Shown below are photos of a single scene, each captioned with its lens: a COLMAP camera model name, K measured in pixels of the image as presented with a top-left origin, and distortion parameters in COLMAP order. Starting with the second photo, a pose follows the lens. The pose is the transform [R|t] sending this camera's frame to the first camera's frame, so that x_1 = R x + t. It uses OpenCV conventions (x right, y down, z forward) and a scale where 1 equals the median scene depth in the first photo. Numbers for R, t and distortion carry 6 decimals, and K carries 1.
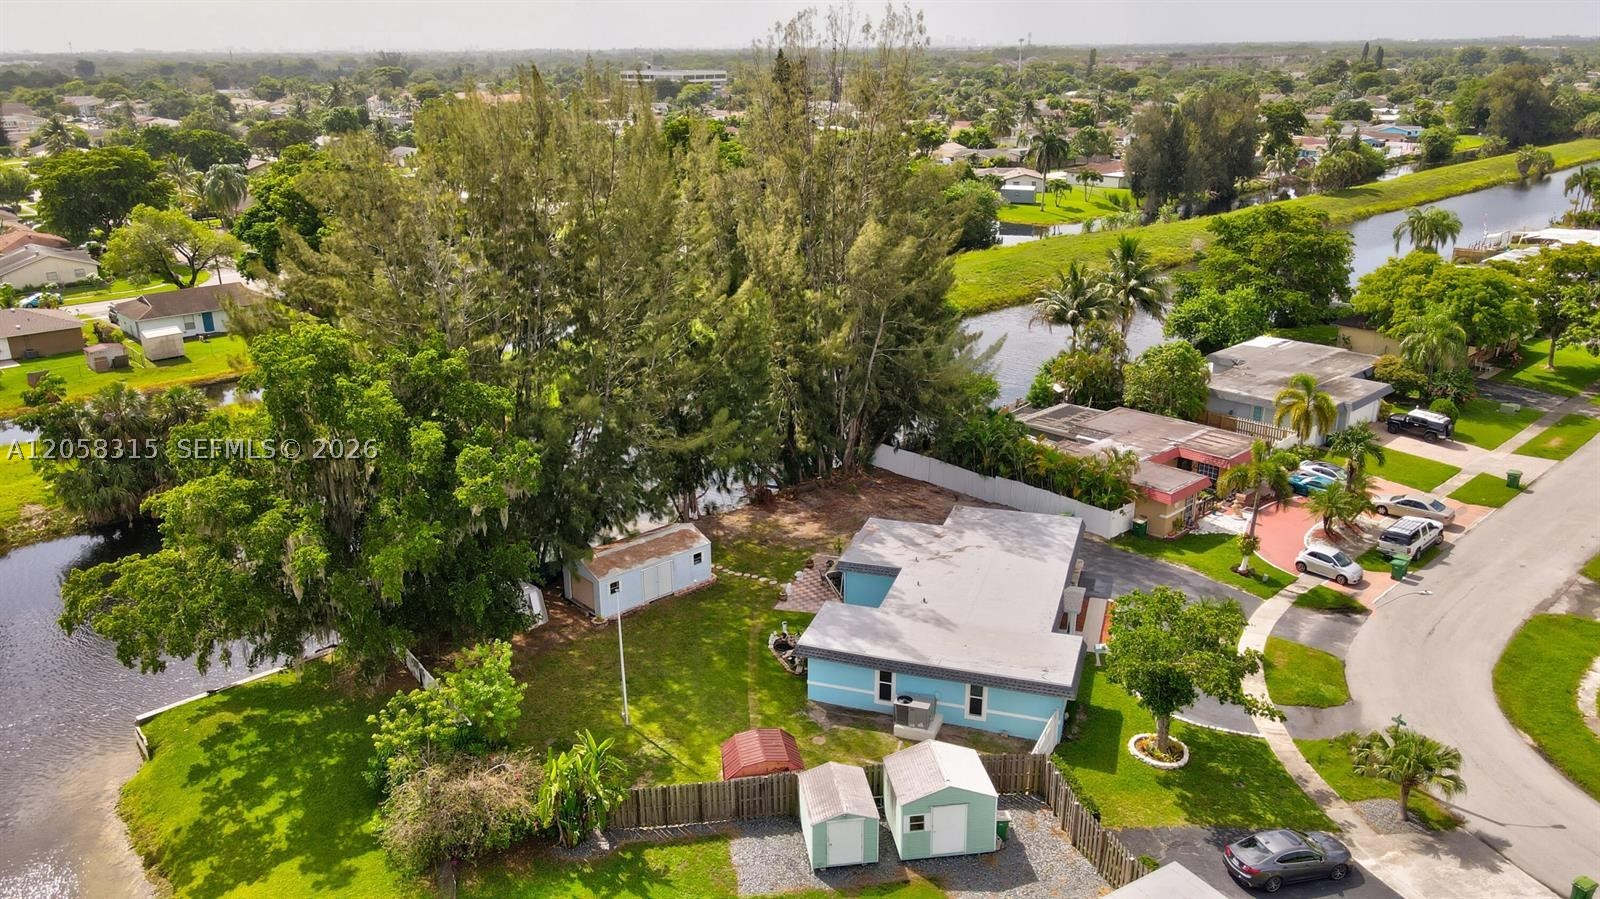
lens RADIAL K [[1164.3, 0, 797.5], [0, 1164.3, 452.7], [0, 0, 1]] dist [-0.004824, 0.023460]
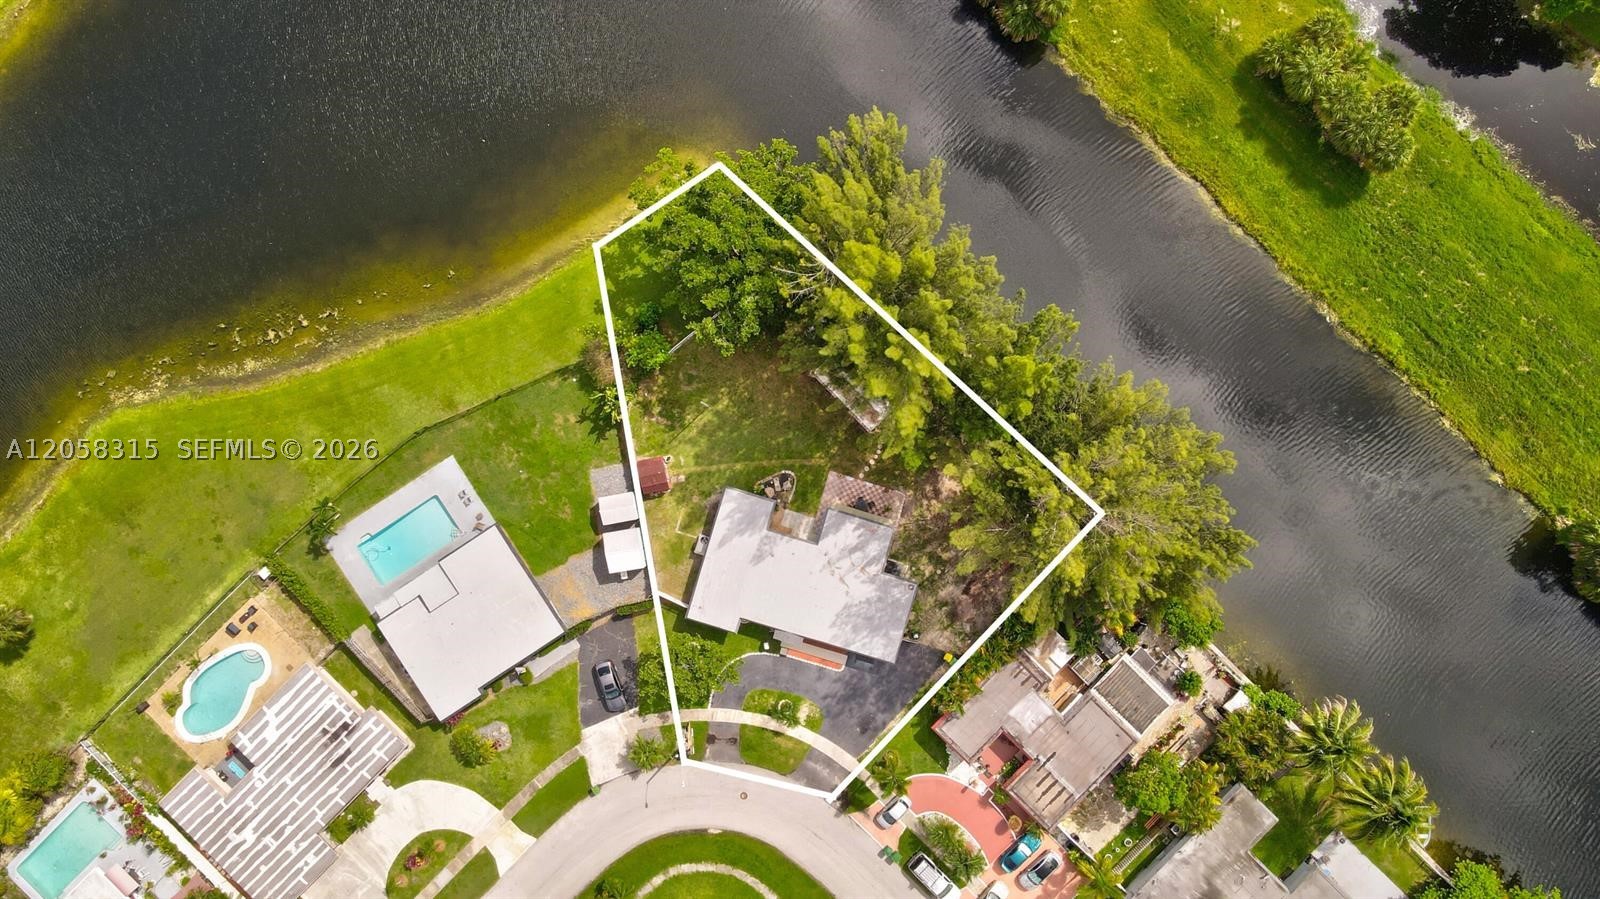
lens RADIAL K [[1164.3, 0, 802.6], [0, 1164.3, 456.7], [0, 0, 1]] dist [-0.004824, 0.023460]
pose [[0.035889, 0.999249, -0.014589, -0.013430], [-0.314288, 0.025144, 0.948995, -1.432435], [0.948649, -0.029473, 0.314954, 0.397931]]
